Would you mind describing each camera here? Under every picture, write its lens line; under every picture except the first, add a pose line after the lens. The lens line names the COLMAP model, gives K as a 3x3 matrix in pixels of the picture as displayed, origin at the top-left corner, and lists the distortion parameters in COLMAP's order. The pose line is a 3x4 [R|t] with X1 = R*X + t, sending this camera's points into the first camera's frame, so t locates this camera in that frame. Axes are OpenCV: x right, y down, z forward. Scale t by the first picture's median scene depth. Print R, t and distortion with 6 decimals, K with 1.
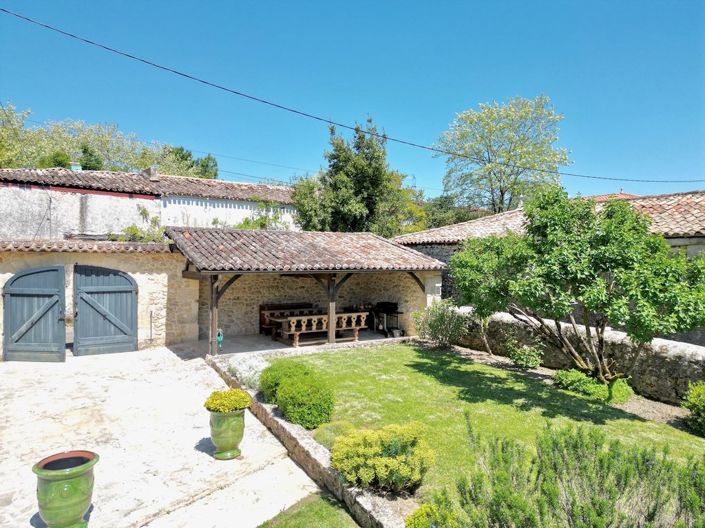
lens RADIAL K [[487.5, 0, 352.5], [0, 487.5, 264.0], [0, 0, 1]] dist [0.091610, -0.086414]
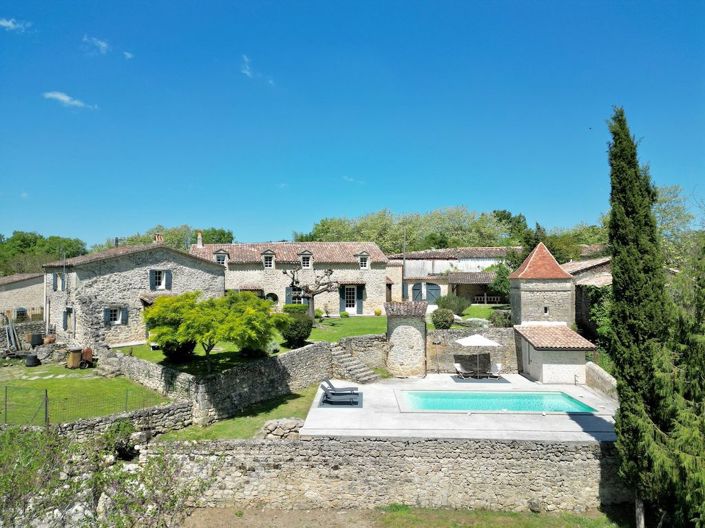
lens RADIAL K [[487.5, 0, 352.5], [0, 487.5, 264.0], [0, 0, 1]] dist [0.091610, -0.086414]
pose [[0.746695, -0.026526, -0.664637, 1.493006], [-0.003494, 0.999034, -0.043797, 0.023652], [0.665157, 0.035025, 0.745882, -2.164418]]
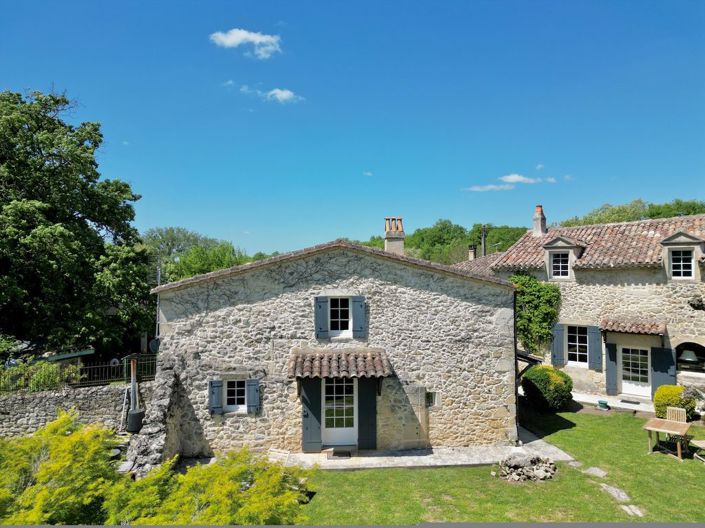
lens RADIAL K [[483.1, 0, 352.5], [0, 483.1, 264.0], [0, 0, 1]] dist [0.127231, -0.173314]
pose [[-0.056291, -0.008172, -0.998381, 0.451139], [-0.006436, 0.999949, -0.007822, -0.092892], [0.998394, 0.005986, -0.056341, -1.096385]]
